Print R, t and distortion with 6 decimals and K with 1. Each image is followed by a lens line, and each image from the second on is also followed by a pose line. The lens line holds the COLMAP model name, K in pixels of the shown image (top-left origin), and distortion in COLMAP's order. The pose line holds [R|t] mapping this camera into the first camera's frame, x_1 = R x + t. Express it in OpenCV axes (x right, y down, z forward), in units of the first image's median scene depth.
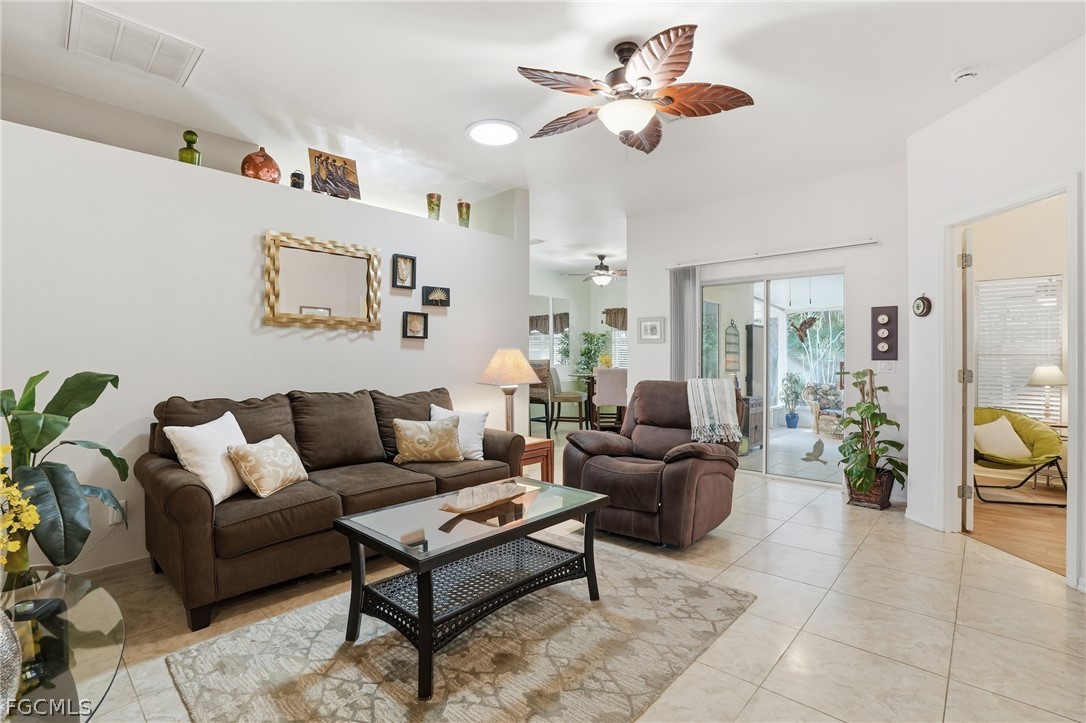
lens RADIAL K [[498.0, 0, 536.3], [0, 498.0, 355.4], [0, 0, 1]] dist [-0.019188, -0.000149]
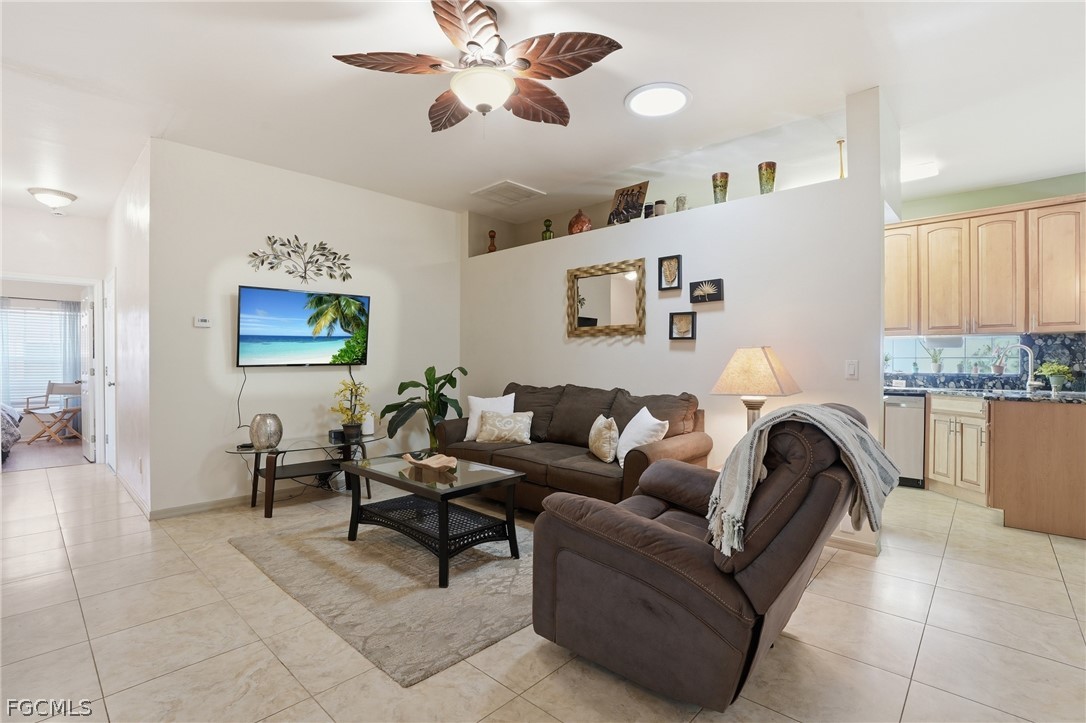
lens RADIAL K [[498.0, 0, 538.3], [0, 498.0, 363.5], [0, 0, 1]] dist [-0.019188, -0.000149]
pose [[0.013658, 0.010956, -0.999847, 0.738944], [0.003919, 0.999932, 0.011010, -0.000324], [0.999899, -0.004068, 0.013614, 0.743669]]
